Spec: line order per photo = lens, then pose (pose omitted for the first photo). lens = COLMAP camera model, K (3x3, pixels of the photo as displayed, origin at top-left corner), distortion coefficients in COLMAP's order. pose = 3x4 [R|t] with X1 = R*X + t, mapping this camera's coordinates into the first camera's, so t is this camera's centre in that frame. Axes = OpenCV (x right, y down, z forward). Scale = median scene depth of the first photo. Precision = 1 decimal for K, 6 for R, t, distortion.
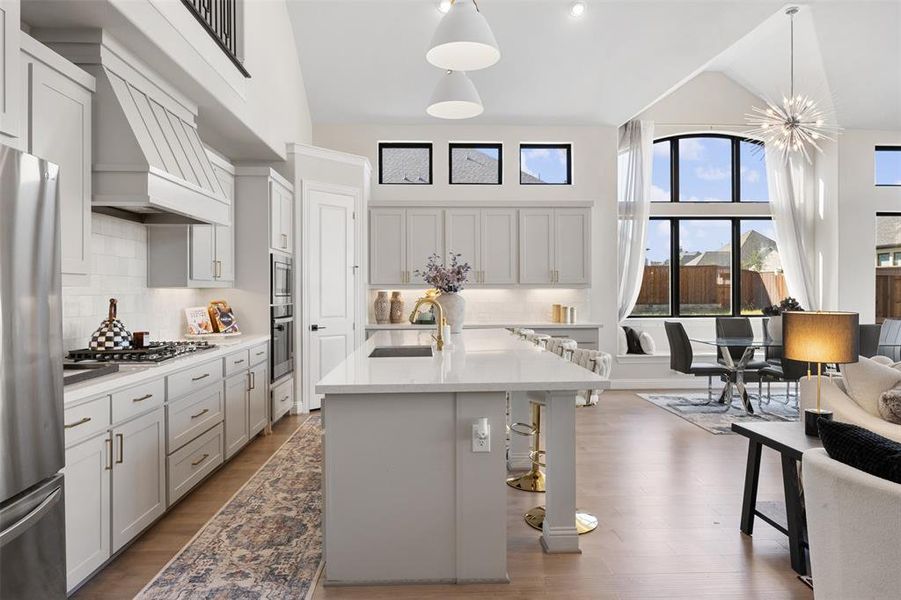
lens RADIAL K [[565.3, 0, 444.5], [0, 565.3, 297.8], [0, 0, 1]] dist [-0.006635, -0.003139]
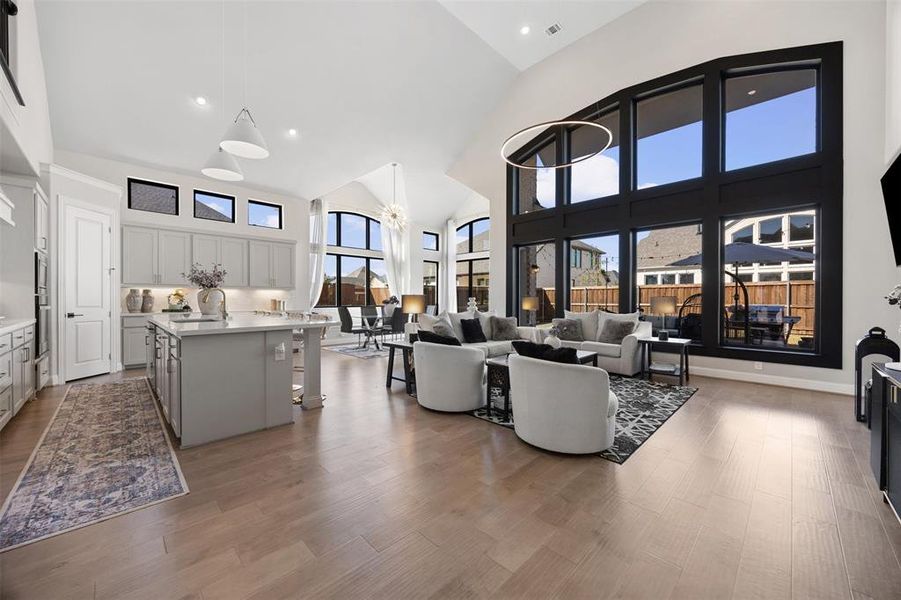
lens RADIAL K [[345.0, 0, 450.4], [0, 345.0, 299.7], [0, 0, 1]] dist [-0.004957, 0.000744]
pose [[0.732869, 0.004710, 0.680353, -0.132370], [0.004083, 0.999928, -0.011321, 0.030735], [-0.680357, 0.011074, 0.732797, -0.125622]]
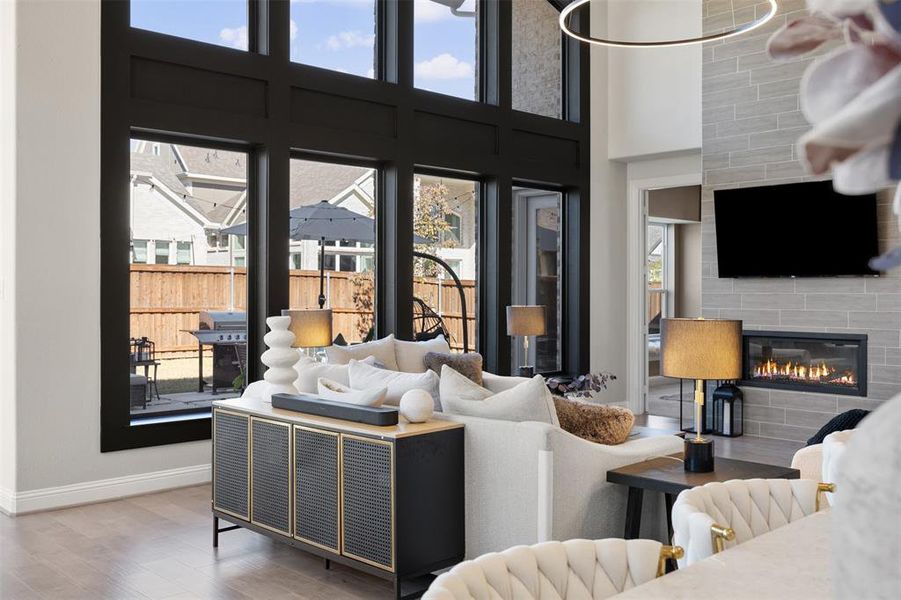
lens RADIAL K [[843.3, 0, 427.6], [0, 843.3, 293.3], [0, 0, 1]] dist [0.025065, 0.000000]
pose [[-0.656794, -0.001424, 0.754068, 0.000531], [0.009245, 0.999908, 0.009941, -0.012756], [-0.754013, 0.013501, -0.656721, 0.971147]]
